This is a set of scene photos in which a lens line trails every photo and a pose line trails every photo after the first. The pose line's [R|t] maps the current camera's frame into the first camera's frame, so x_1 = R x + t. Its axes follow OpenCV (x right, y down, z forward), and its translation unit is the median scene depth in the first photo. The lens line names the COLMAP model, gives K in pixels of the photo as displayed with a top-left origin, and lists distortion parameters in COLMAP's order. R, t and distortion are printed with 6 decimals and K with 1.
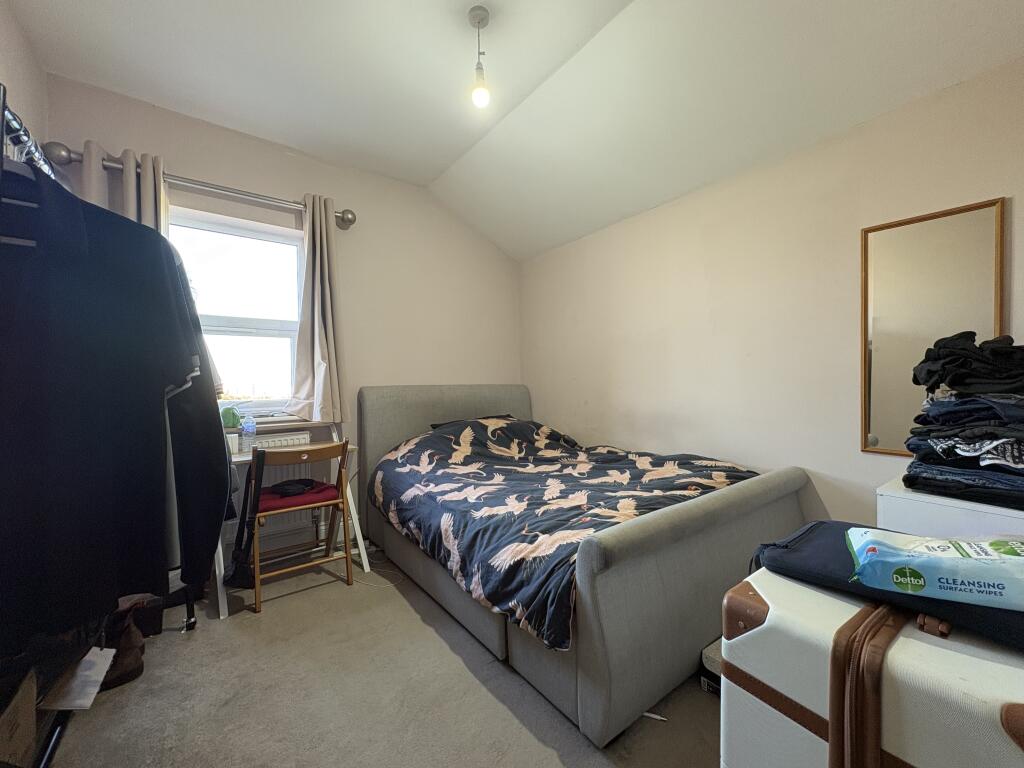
lens RADIAL K [[408.1, 0, 512.9], [0, 408.1, 383.5], [0, 0, 1]] dist [0.002303, -0.000515]
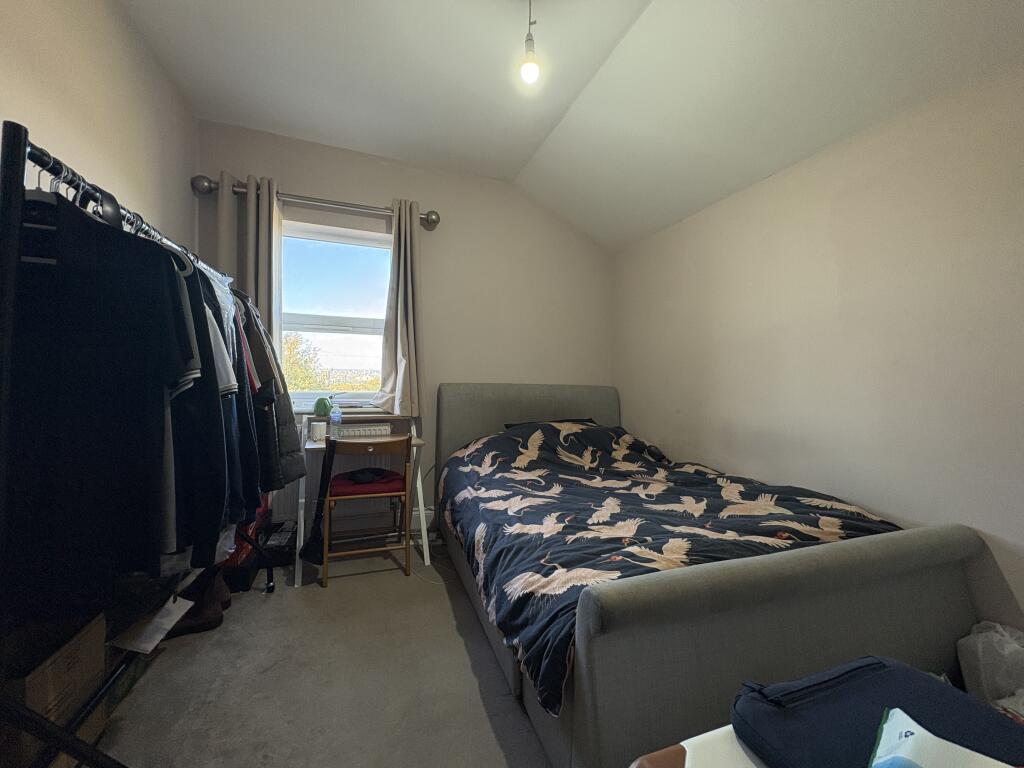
lens RADIAL K [[408.1, 0, 511.9], [0, 408.1, 383.5], [0, 0, 1]] dist [0.002303, -0.000515]
pose [[0.953584, 0.040549, -0.298383, 0.156860], [-0.036520, 0.999151, 0.019069, -0.024980], [0.298903, -0.007287, 0.954256, 0.104334]]
